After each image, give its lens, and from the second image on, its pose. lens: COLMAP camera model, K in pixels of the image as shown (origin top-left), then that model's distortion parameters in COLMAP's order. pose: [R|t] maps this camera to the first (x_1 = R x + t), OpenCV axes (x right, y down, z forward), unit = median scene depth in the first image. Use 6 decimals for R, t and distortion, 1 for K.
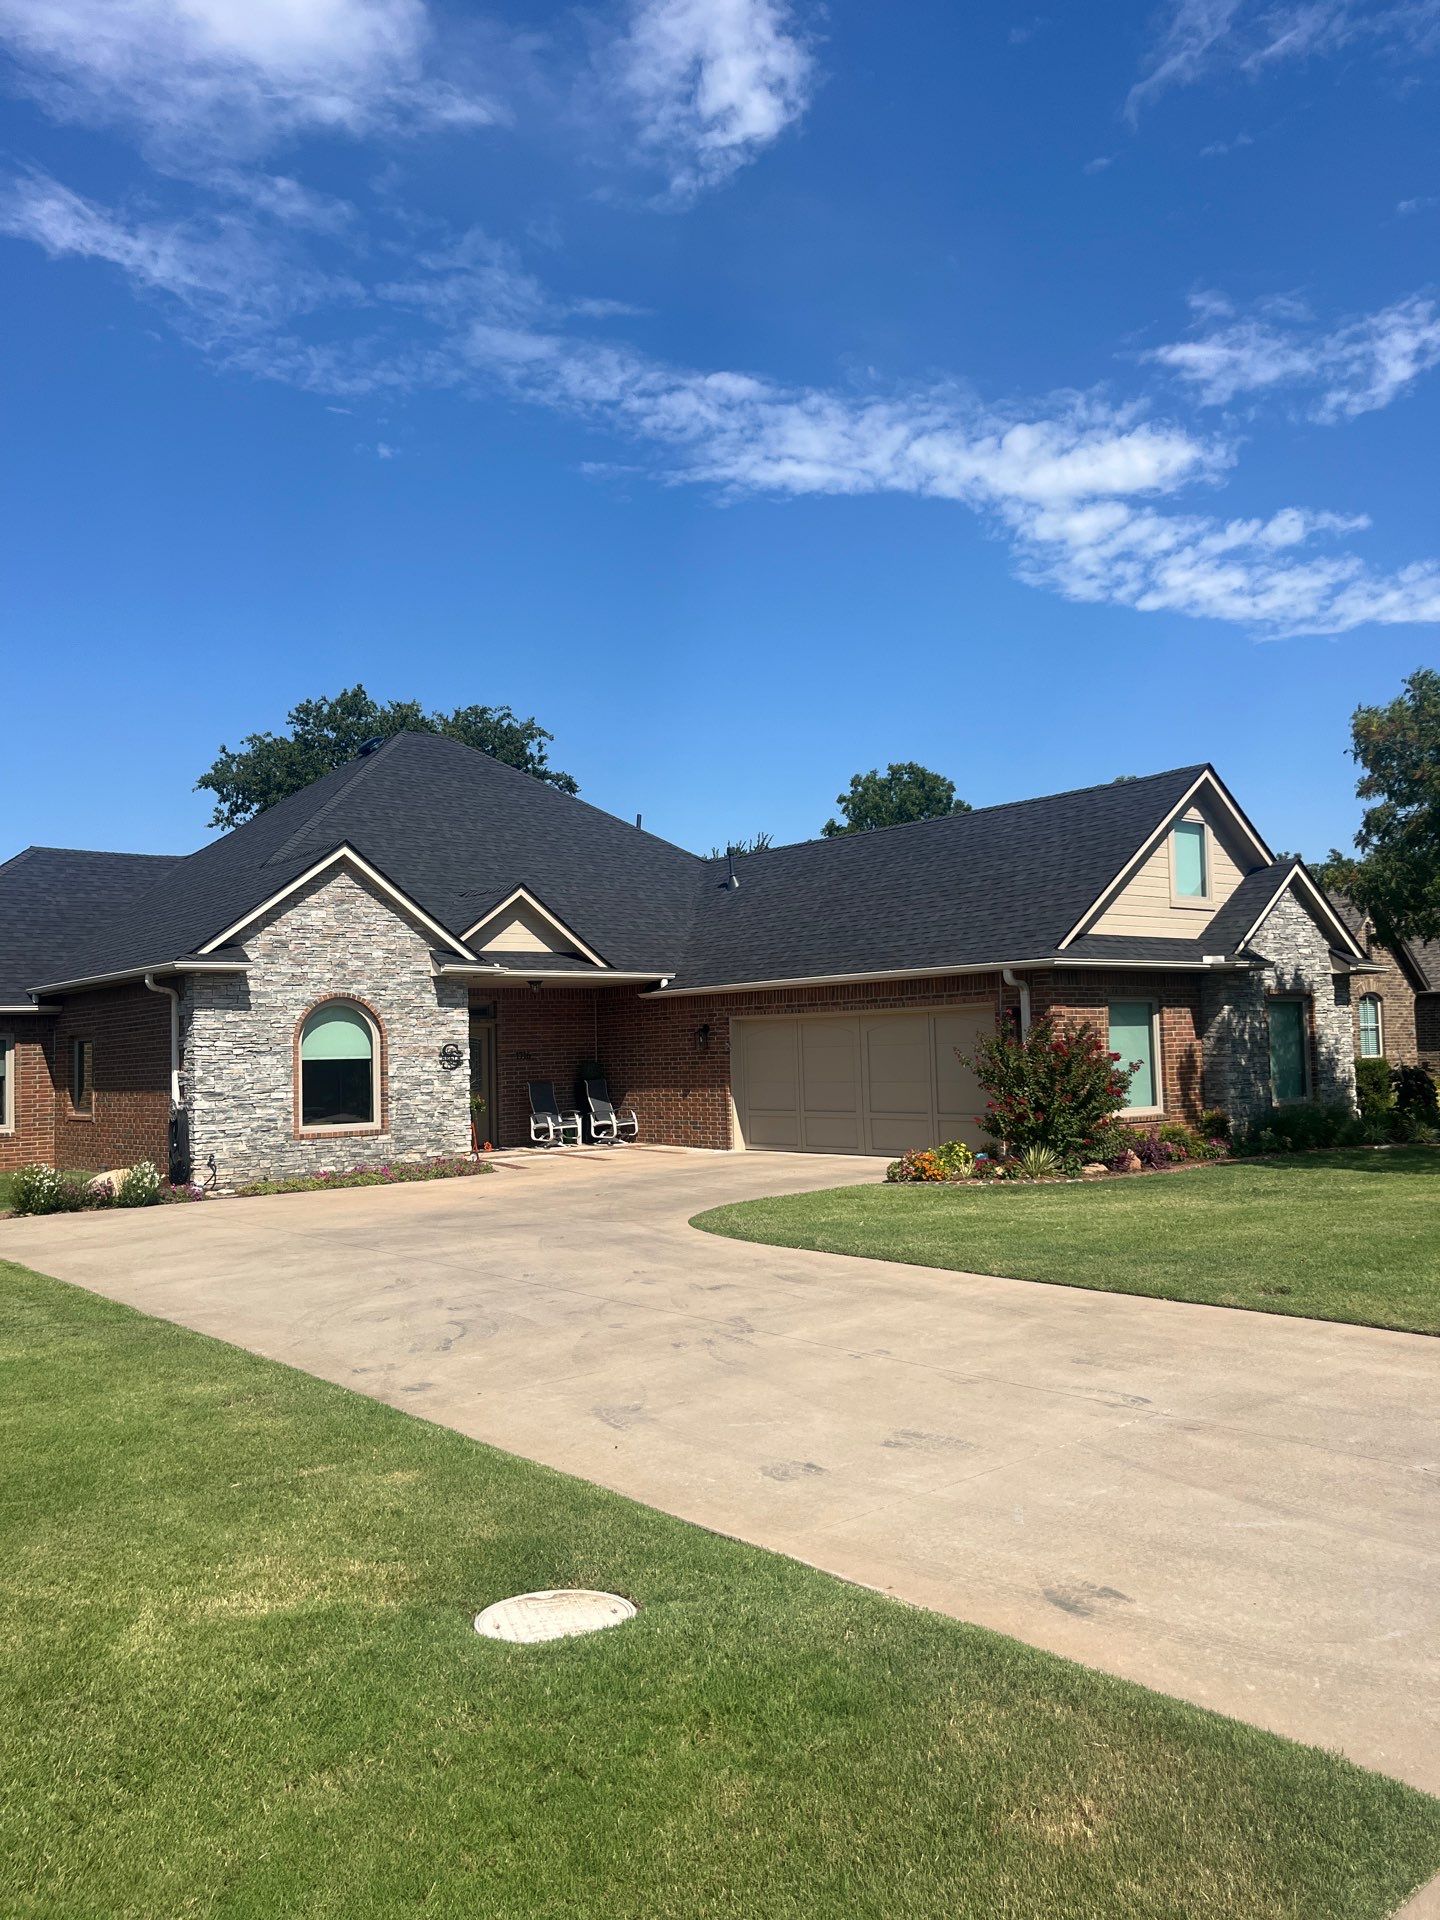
lens RADIAL K [[1363.2, 0, 719.8], [0, 1363.2, 968.6], [0, 0, 1]] dist [0.045822, -0.056435]
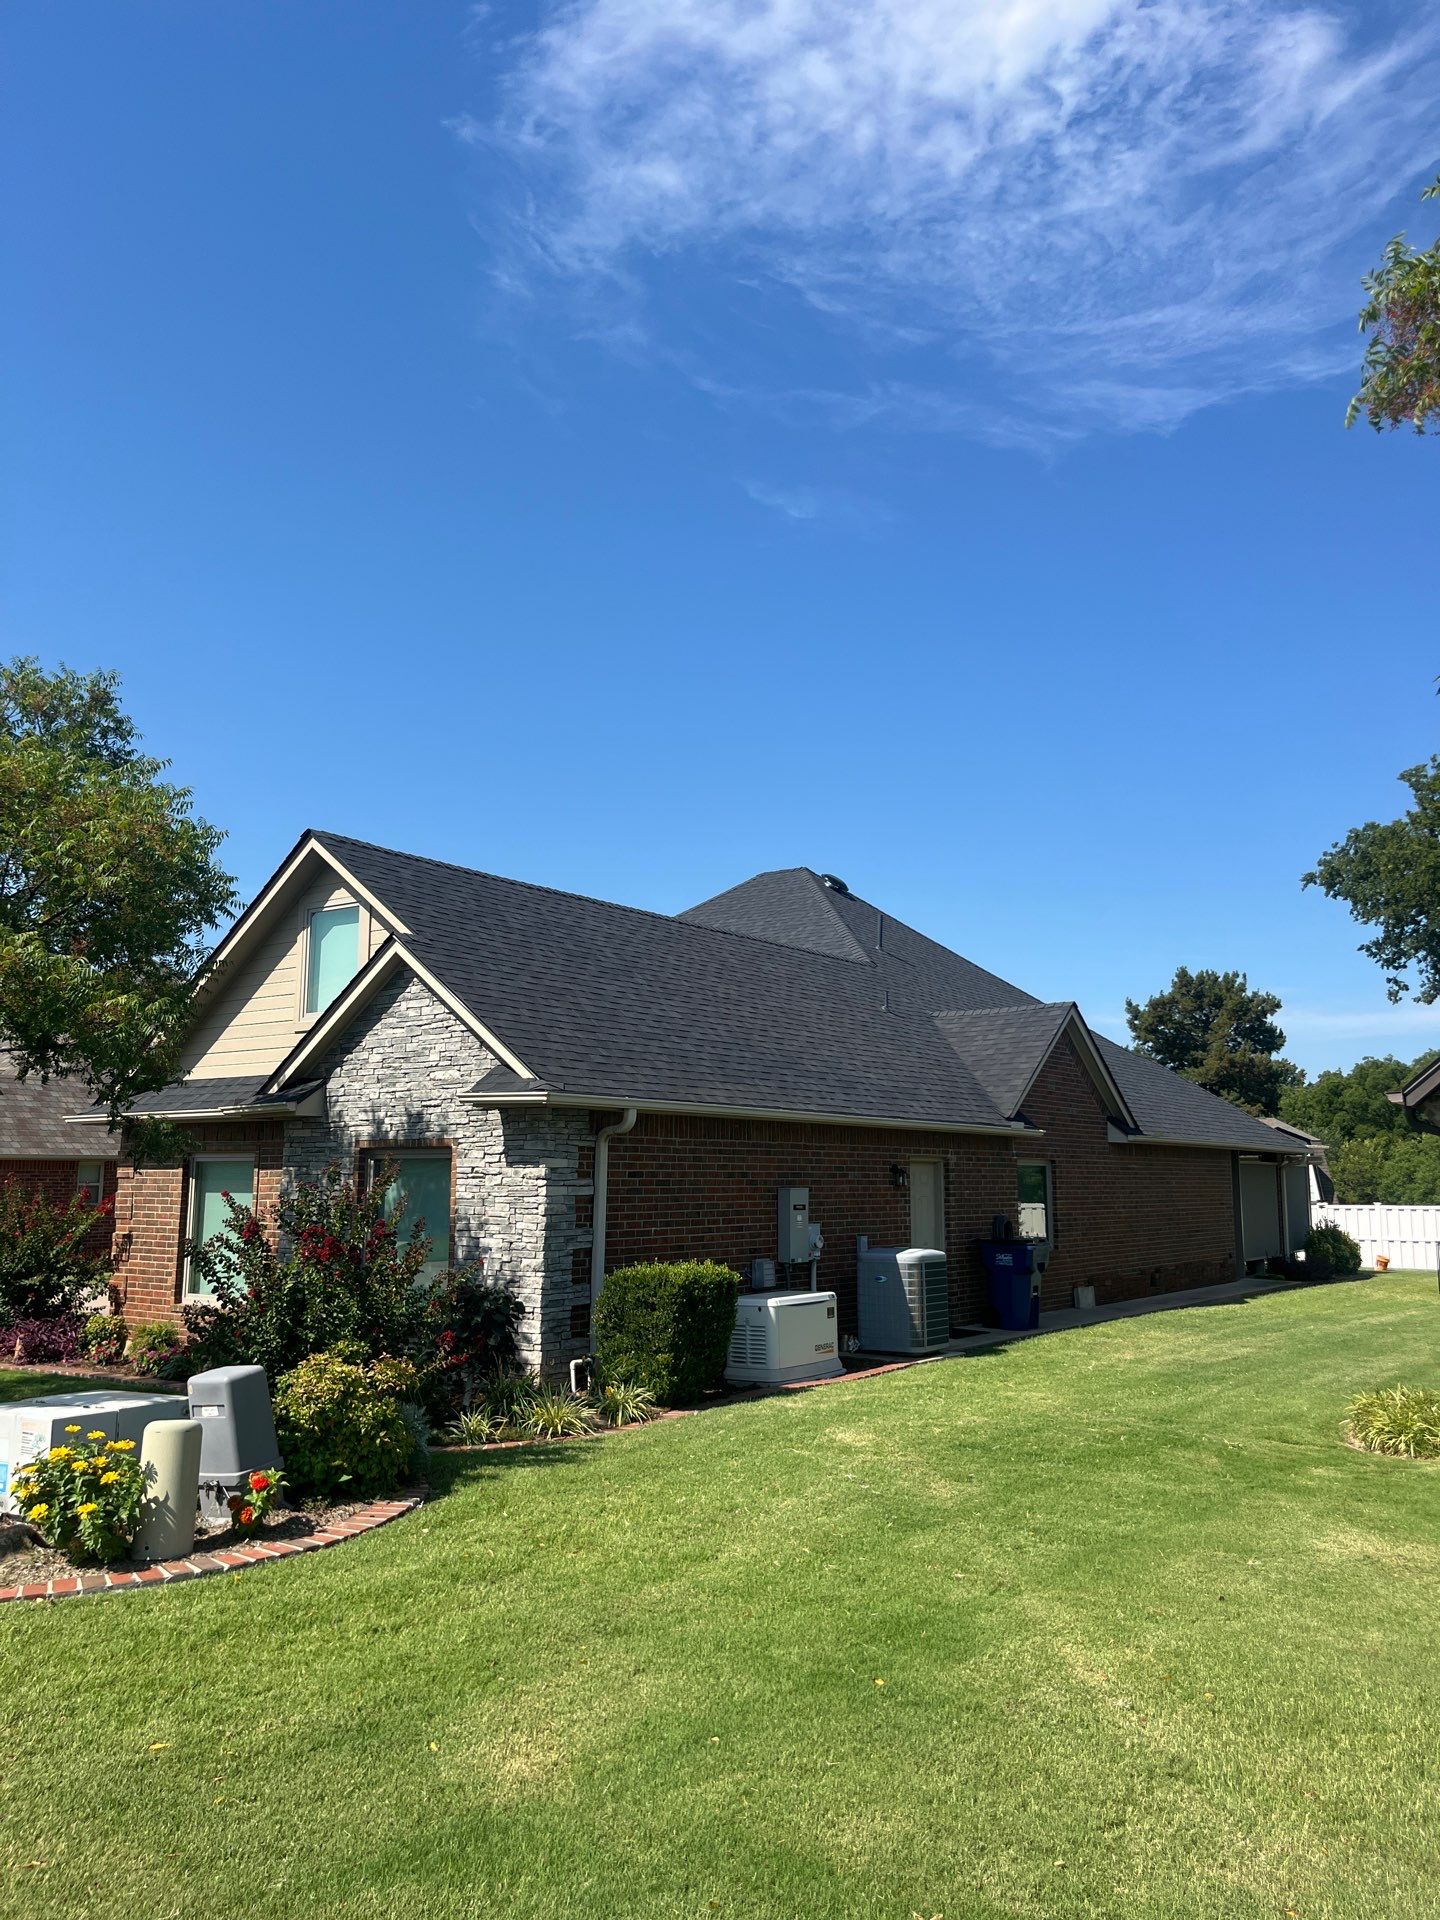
lens RADIAL K [[1360.4, 0, 729.2], [0, 1360.4, 960.1], [0, 0, 1]] dist [0.056508, -0.069607]
pose [[0.274140, -0.120877, -0.954063, 1.513558], [0.047578, 0.992559, -0.112083, 0.015166], [0.960512, -0.014666, 0.277851, 1.387458]]
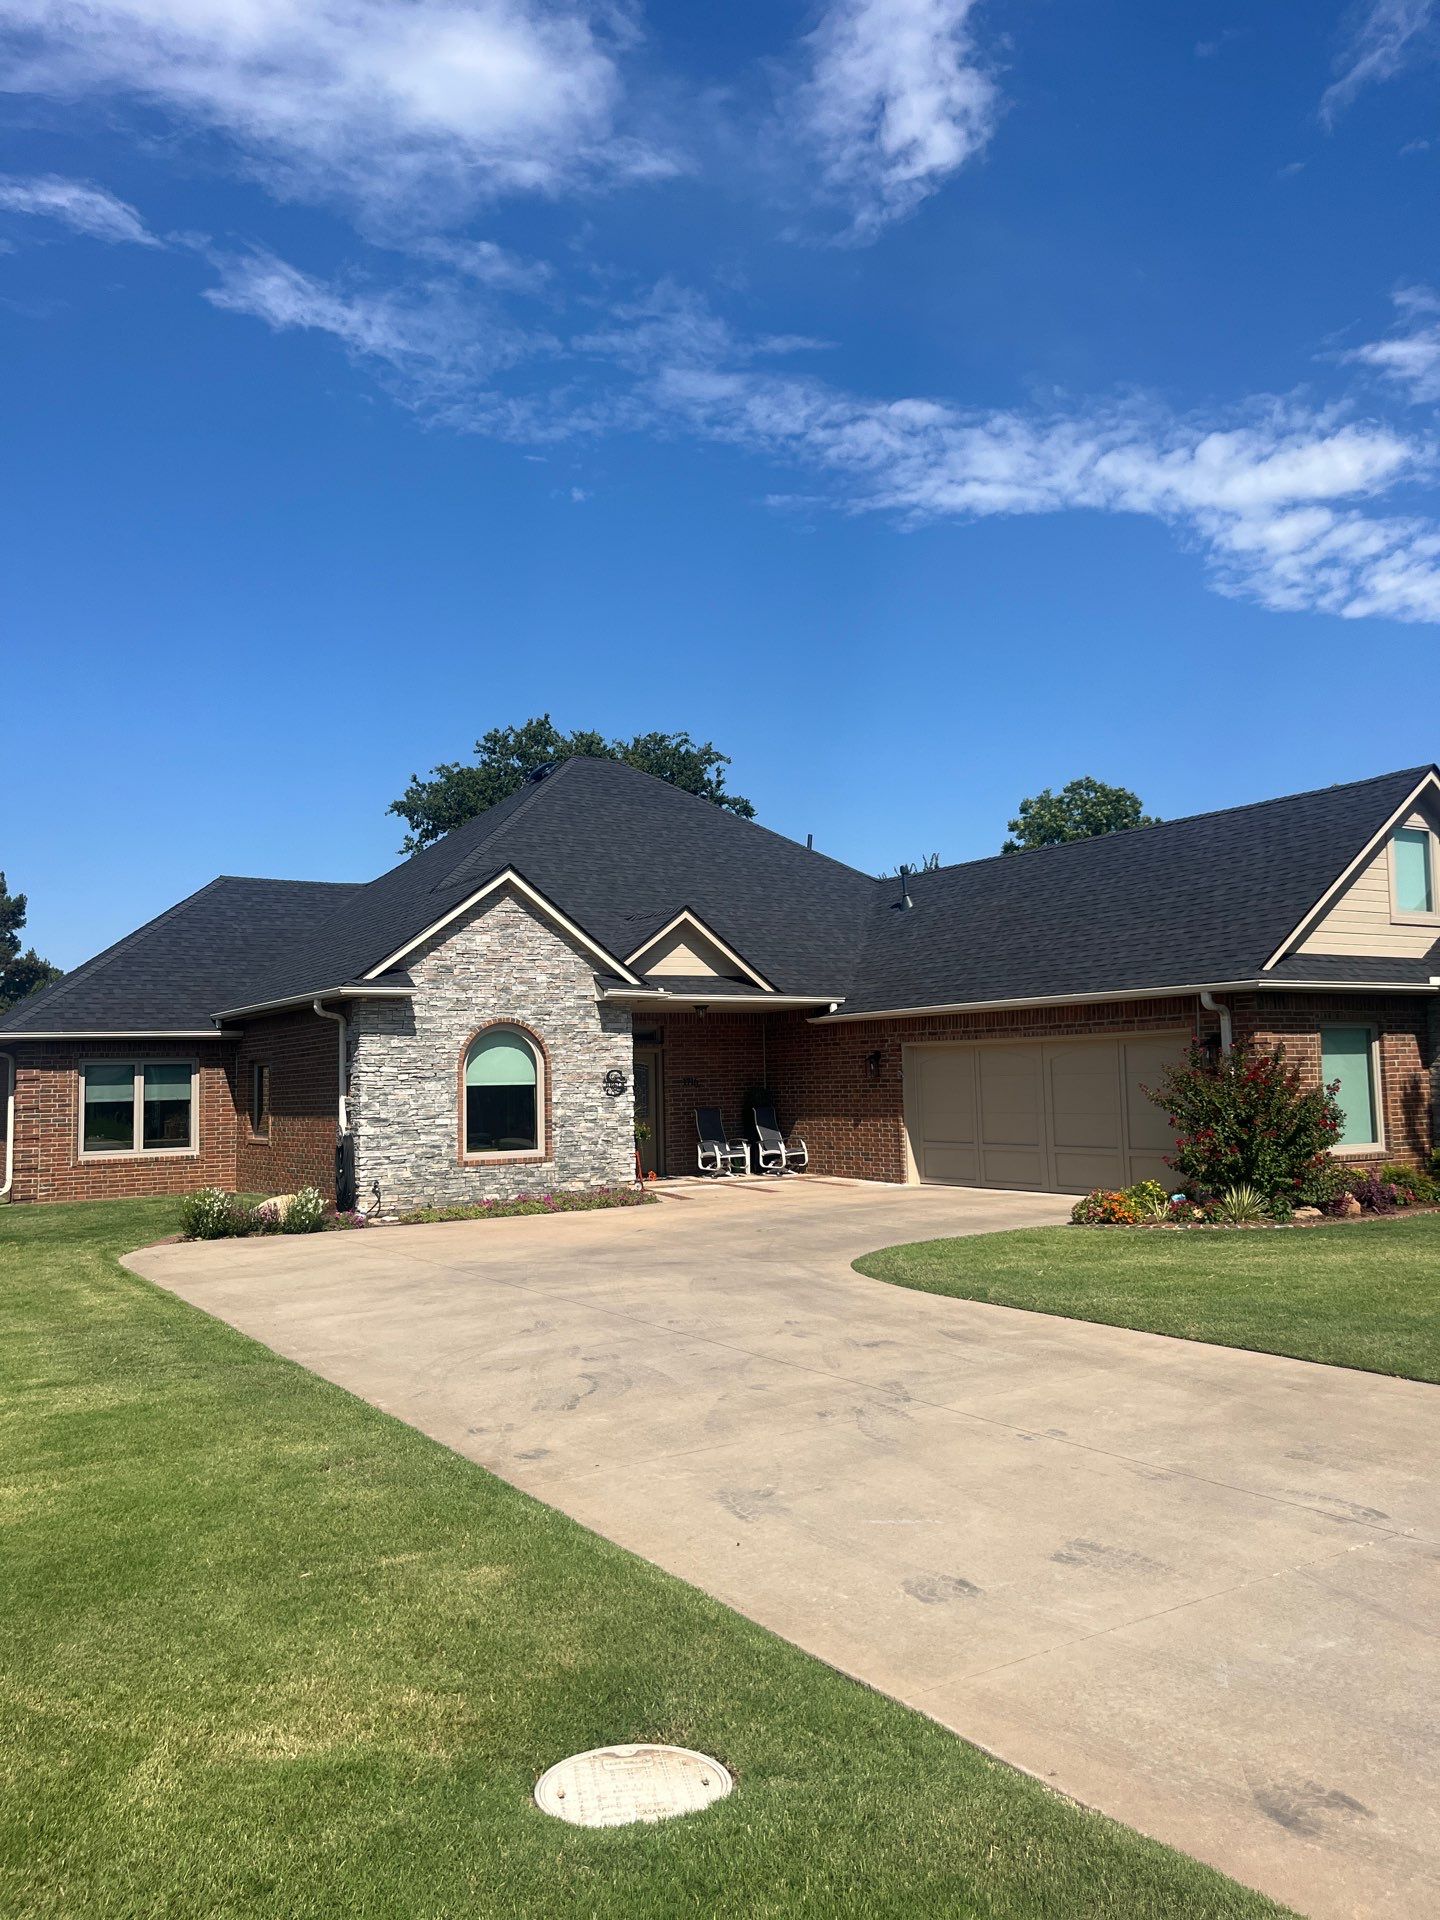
lens RADIAL K [[1360.4, 0, 729.2], [0, 1360.4, 960.1], [0, 0, 1]] dist [0.056508, -0.069607]
pose [[0.991786, -0.006081, -0.127760, 0.013850], [0.002988, 0.999698, -0.024380, 0.000450], [0.127870, 0.023798, 0.991505, 0.057439]]
